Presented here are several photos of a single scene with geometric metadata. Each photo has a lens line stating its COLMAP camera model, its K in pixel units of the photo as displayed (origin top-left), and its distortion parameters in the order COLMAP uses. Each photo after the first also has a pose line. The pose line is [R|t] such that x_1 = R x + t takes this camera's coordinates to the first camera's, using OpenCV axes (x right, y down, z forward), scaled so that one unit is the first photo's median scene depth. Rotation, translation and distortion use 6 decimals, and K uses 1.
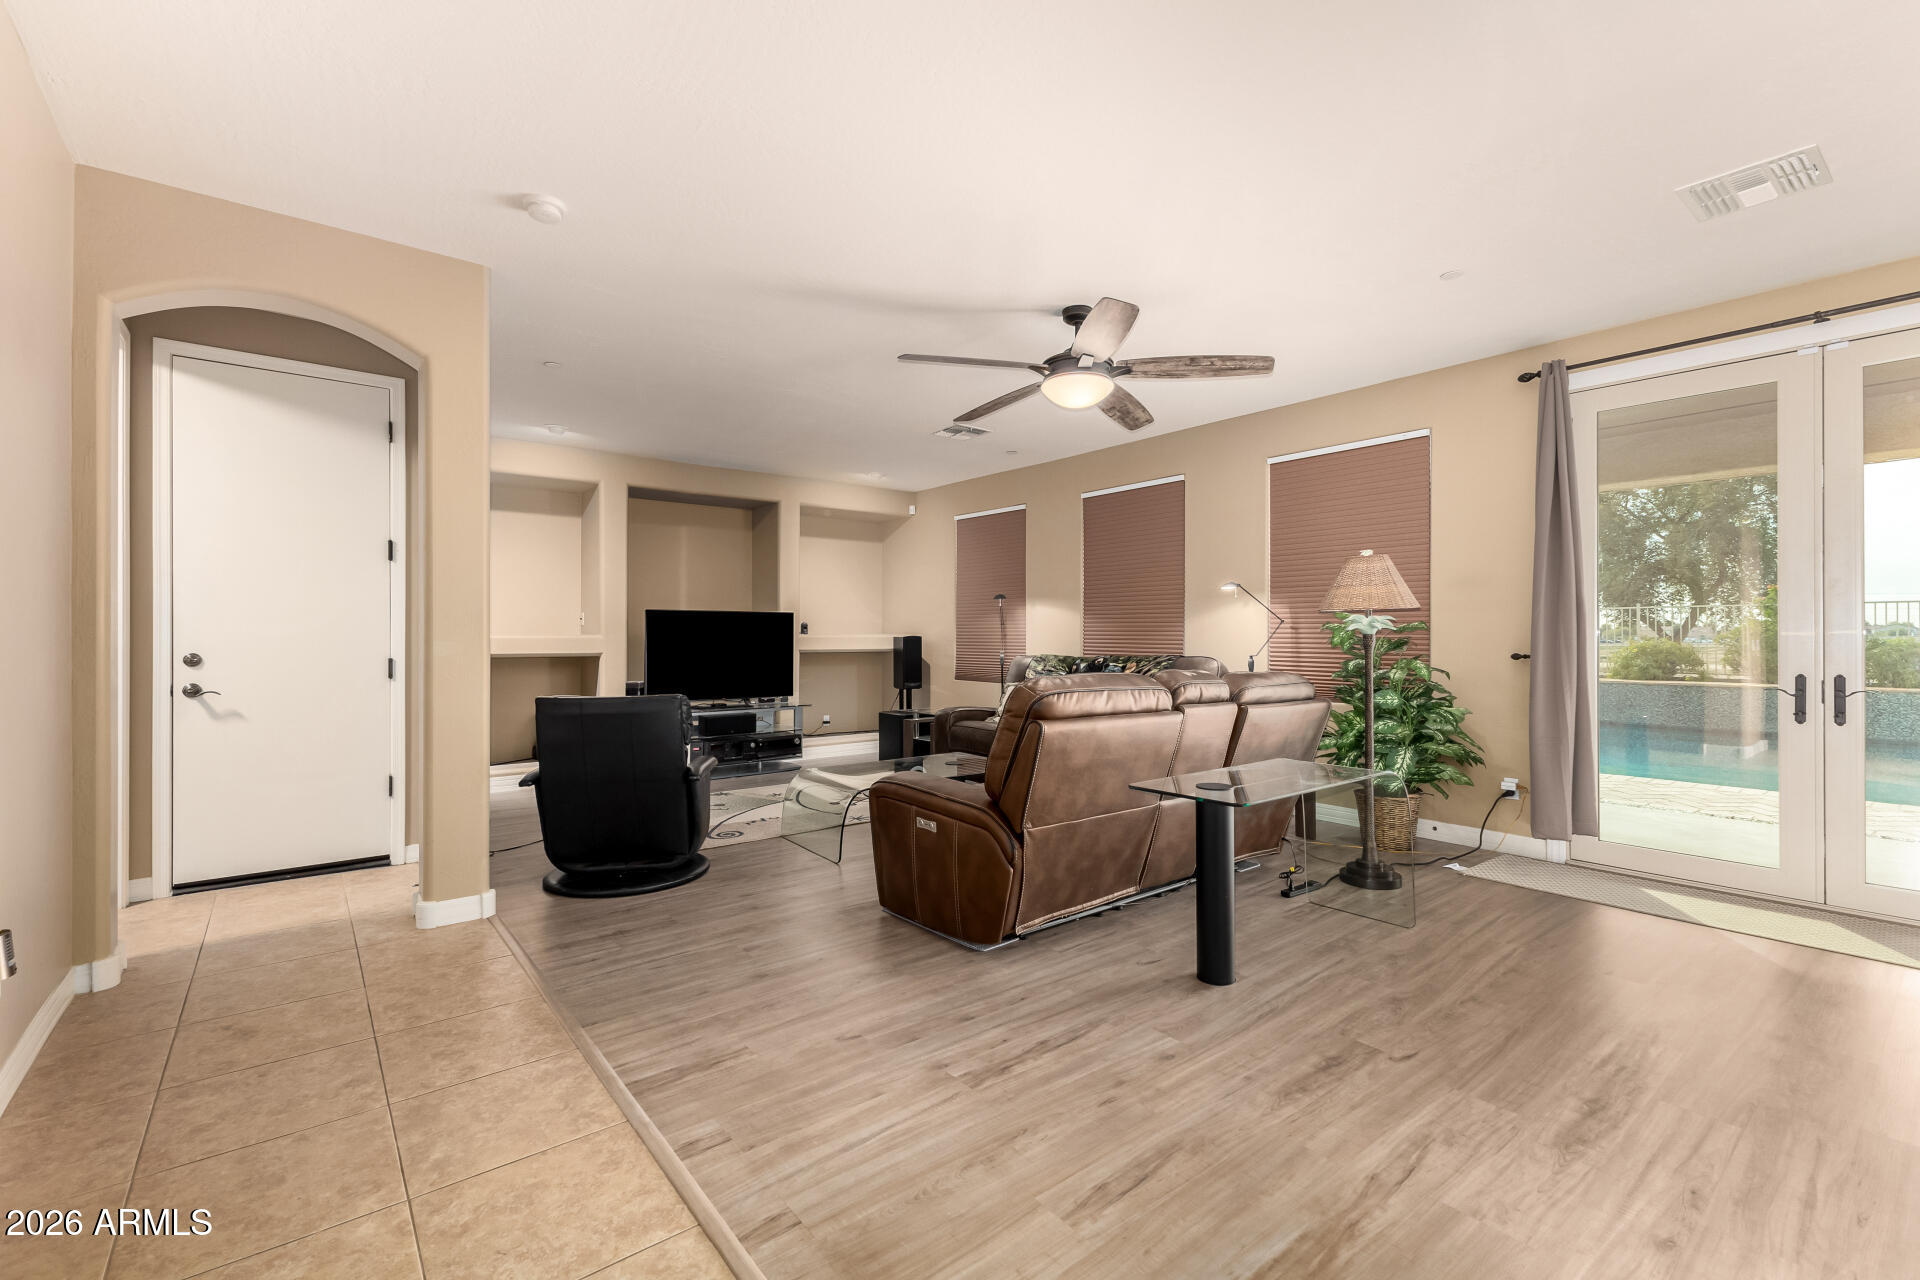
lens RADIAL K [[838.6, 0, 960.0], [0, 838.6, 640.0], [0, 0, 1]] dist [0.001268, 0.000214]
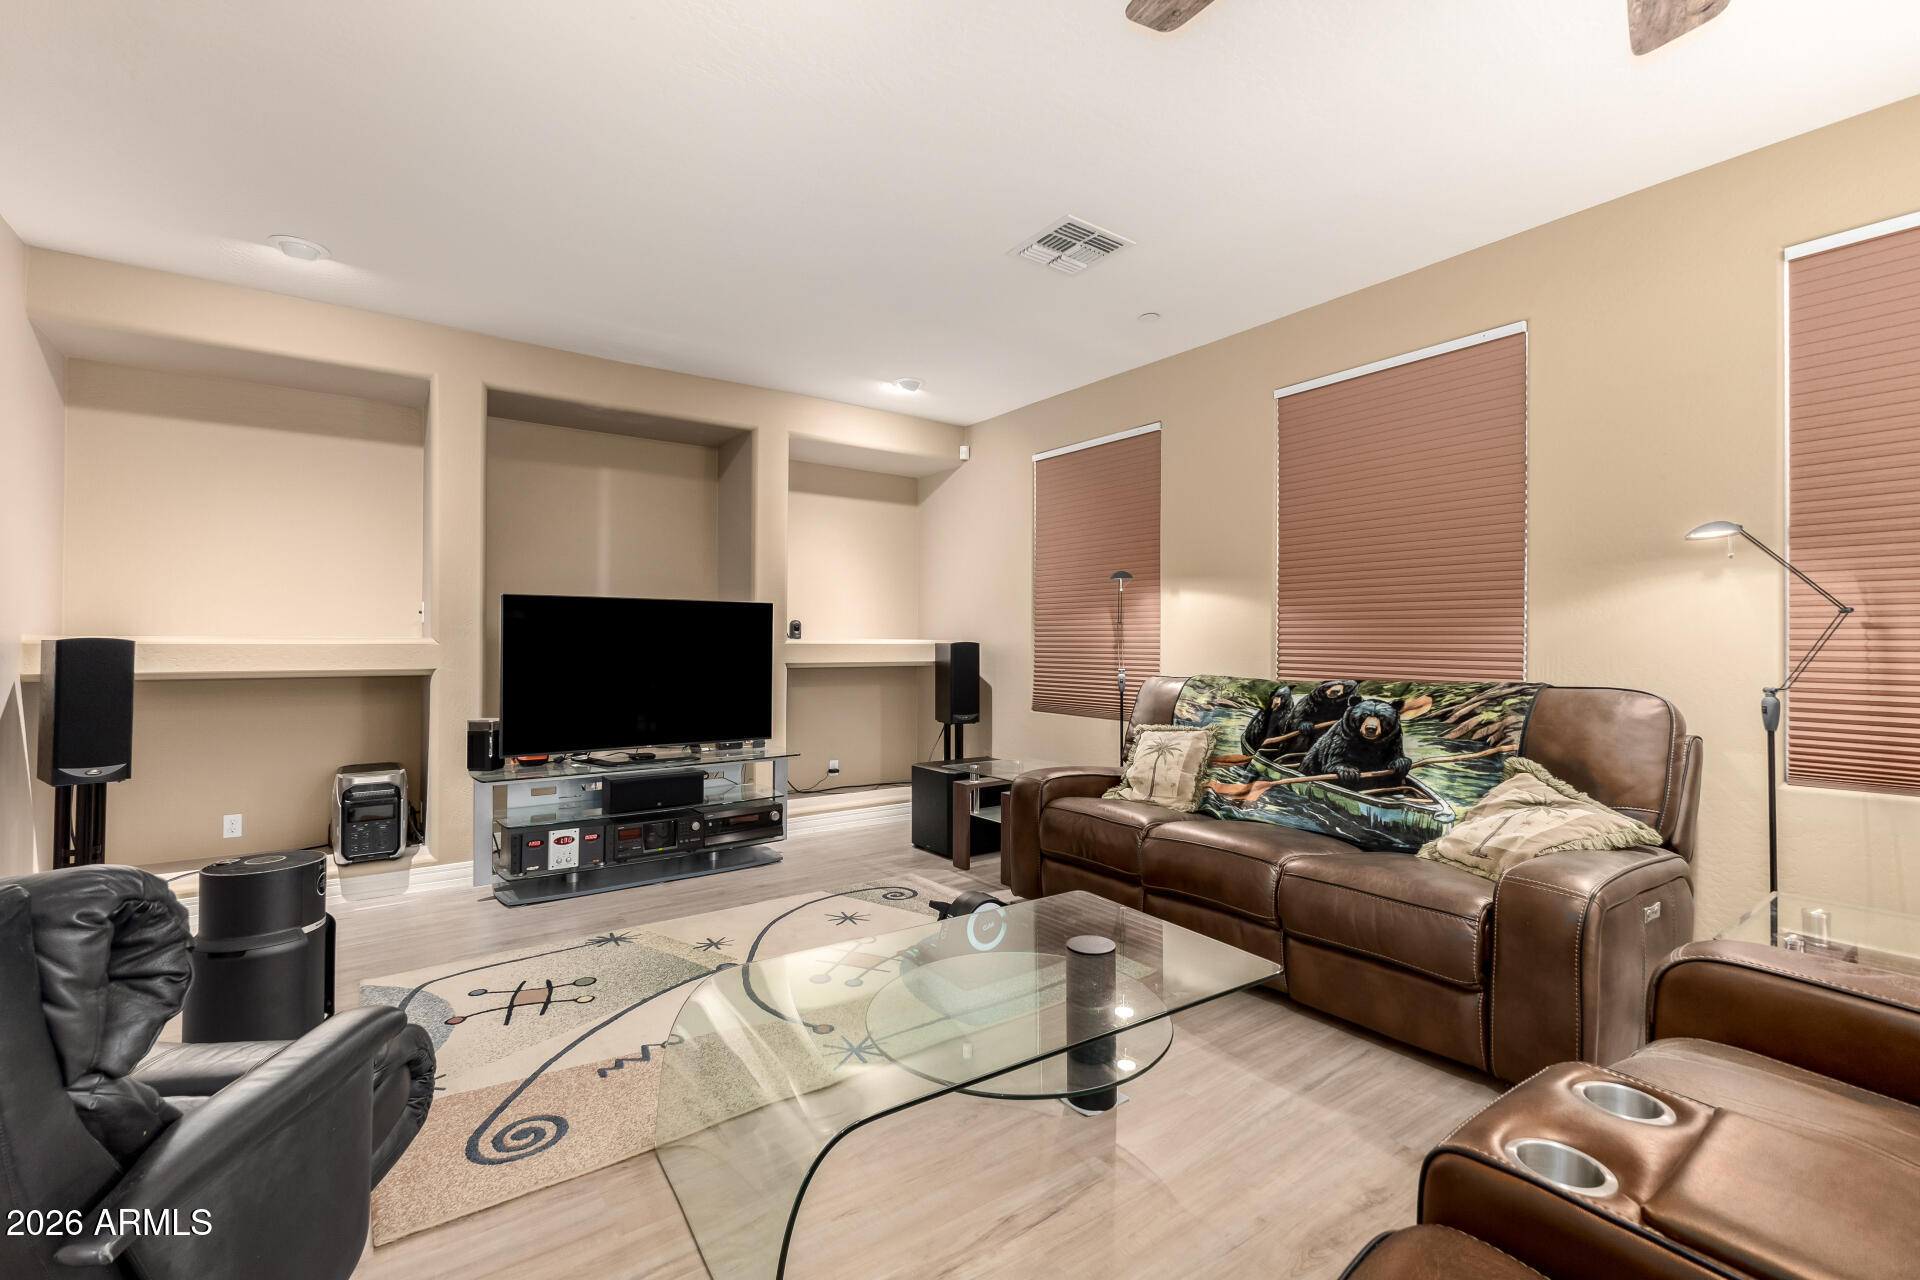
lens RADIAL K [[821.8, 0, 1045.5], [0, 821.8, 650.7], [0, 0, 1]] dist [0.002655, 0.000522]
pose [[0.998033, 0.002430, 0.062638, -0.036478], [-0.002733, 0.999985, 0.004747, -0.001438], [-0.062626, -0.004909, 0.998025, 0.386400]]
